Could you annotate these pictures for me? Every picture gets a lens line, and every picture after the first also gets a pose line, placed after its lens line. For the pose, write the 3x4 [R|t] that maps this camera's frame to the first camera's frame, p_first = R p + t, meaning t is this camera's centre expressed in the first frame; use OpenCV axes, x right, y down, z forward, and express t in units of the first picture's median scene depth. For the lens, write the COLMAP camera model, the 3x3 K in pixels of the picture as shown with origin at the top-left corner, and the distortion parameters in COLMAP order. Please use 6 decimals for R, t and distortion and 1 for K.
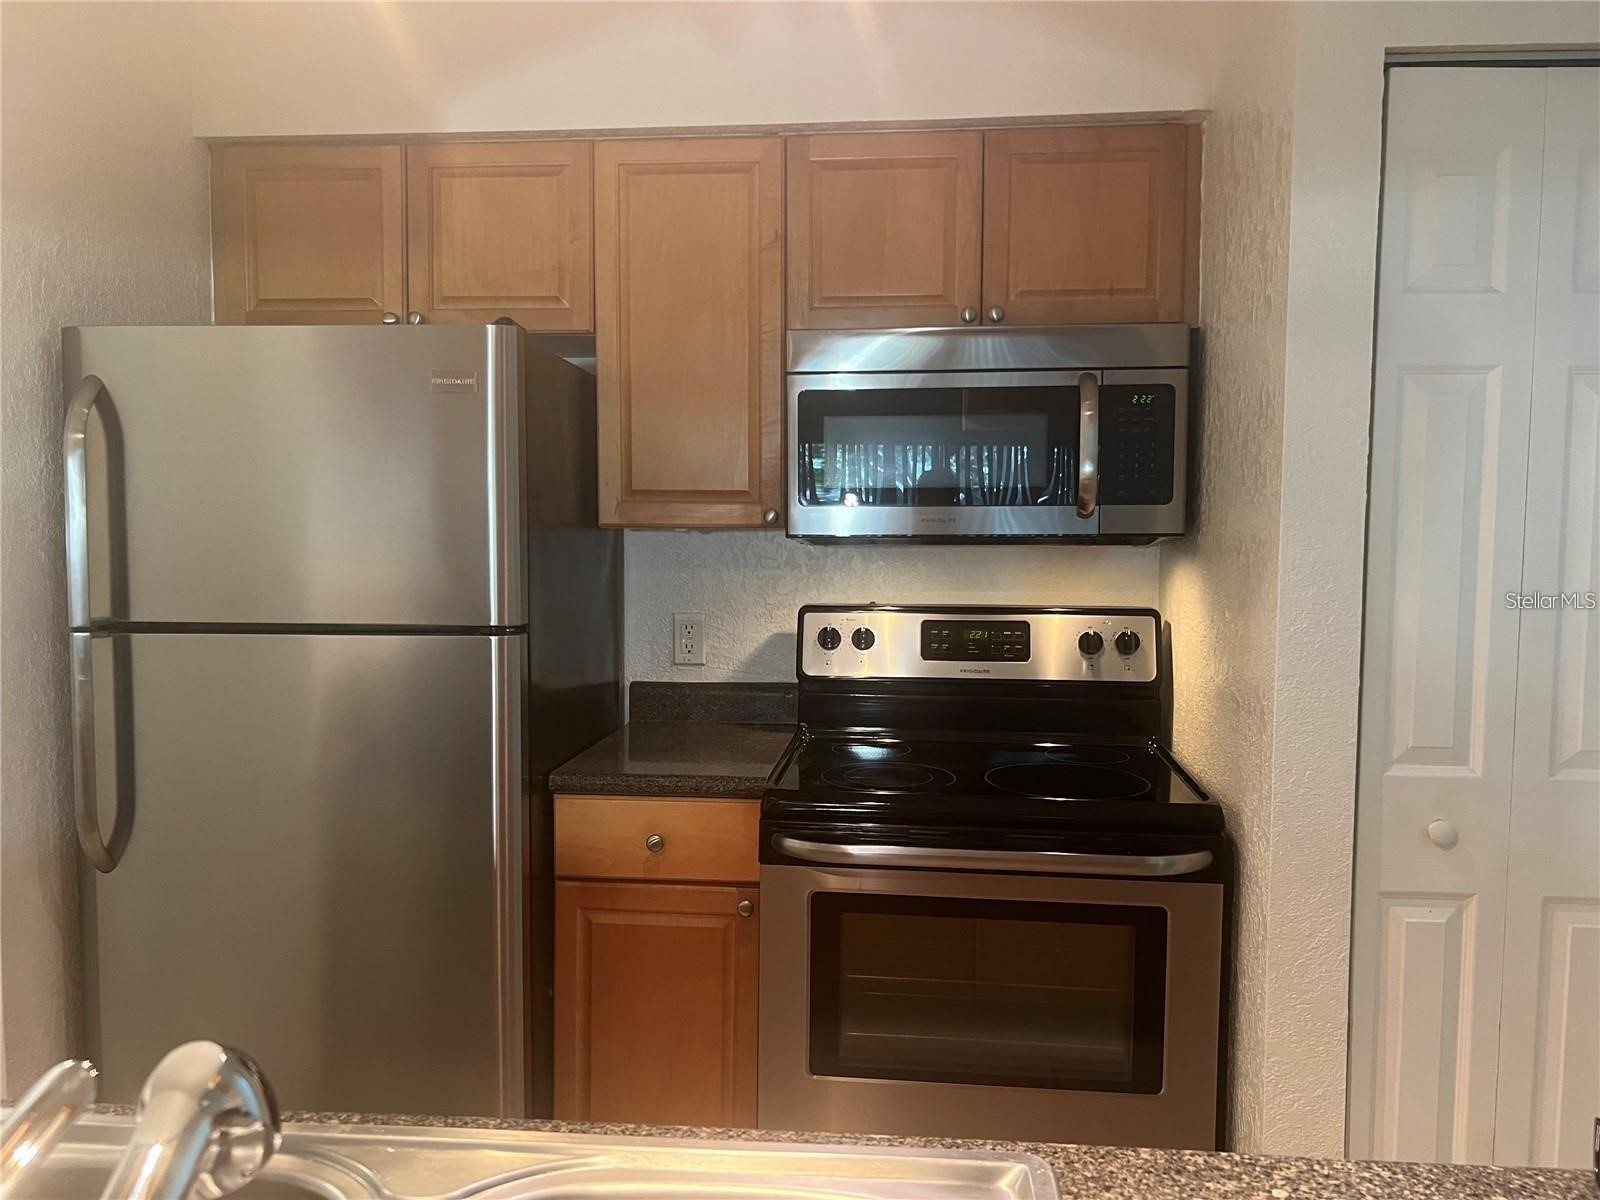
lens RADIAL K [[1194.6, 0, 801.4], [0, 1194.6, 604.5], [0, 0, 1]] dist [0.011307, -0.004564]
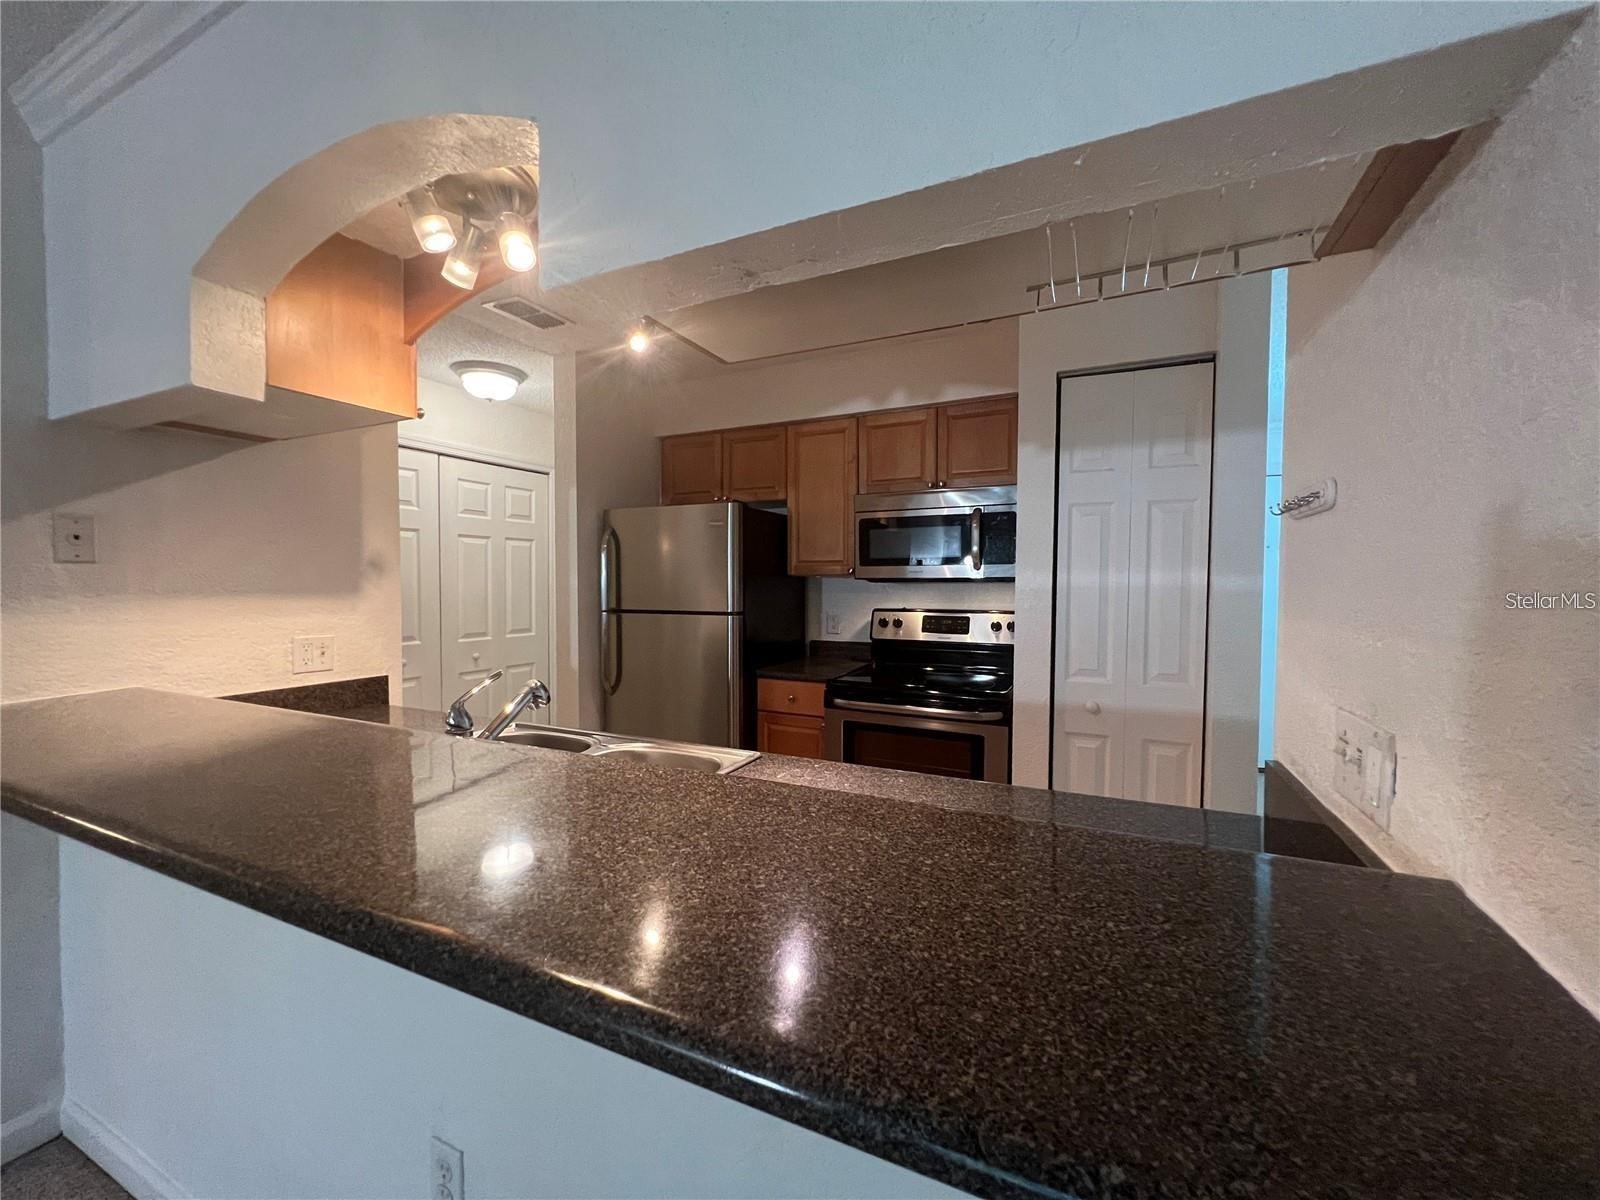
lens RADIAL K [[644.2, 0, 797.7], [0, 644.2, 596.9], [0, 0, 1]] dist [-0.000989, -0.000012]
pose [[0.935013, 0.005062, -0.354578, 0.359217], [-0.018032, 0.999283, -0.033283, 0.026073], [0.354155, 0.037514, 0.934434, -0.280488]]
